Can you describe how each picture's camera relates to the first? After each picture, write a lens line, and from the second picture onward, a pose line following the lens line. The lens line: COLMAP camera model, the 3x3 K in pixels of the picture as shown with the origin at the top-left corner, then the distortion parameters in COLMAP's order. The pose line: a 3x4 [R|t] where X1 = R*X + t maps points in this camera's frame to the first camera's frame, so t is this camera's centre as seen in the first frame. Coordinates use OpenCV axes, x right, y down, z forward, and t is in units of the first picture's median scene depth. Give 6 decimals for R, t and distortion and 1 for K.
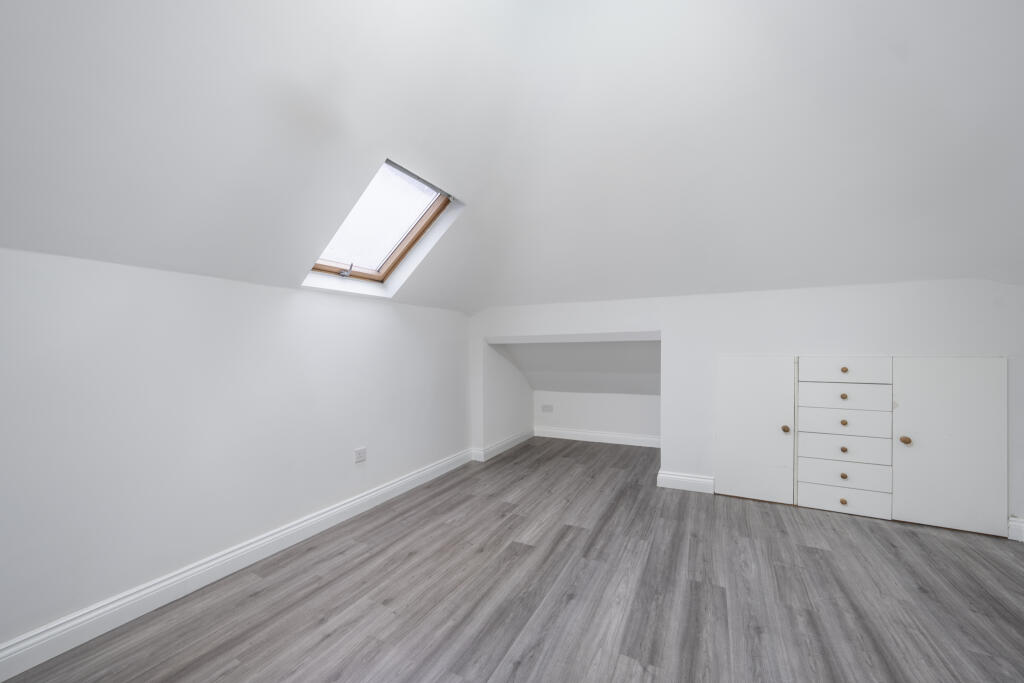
lens RADIAL K [[363.2, 0, 512.8], [0, 363.2, 345.4], [0, 0, 1]] dist [-0.000185, 0.000028]
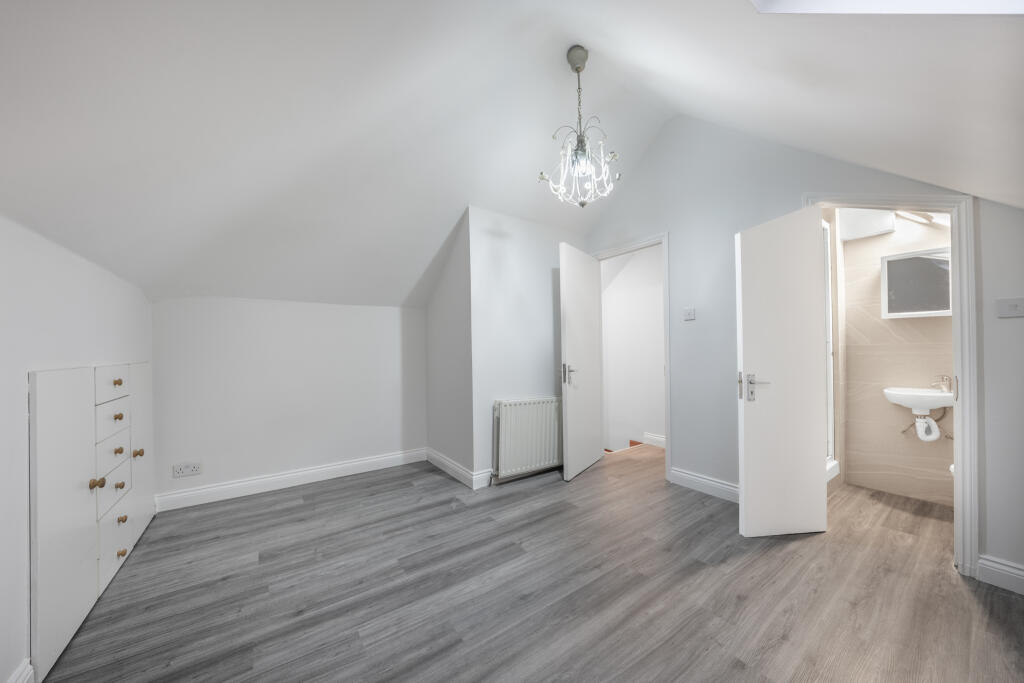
lens RADIAL K [[363.2, 0, 511.9], [0, 363.2, 347.9], [0, 0, 1]] dist [-0.000185, 0.000028]
pose [[-0.893761, 0.016740, 0.448232, -0.258908], [0.015189, 0.999860, -0.007055, 0.015702], [-0.448287, 0.000503, -0.893890, 1.843985]]
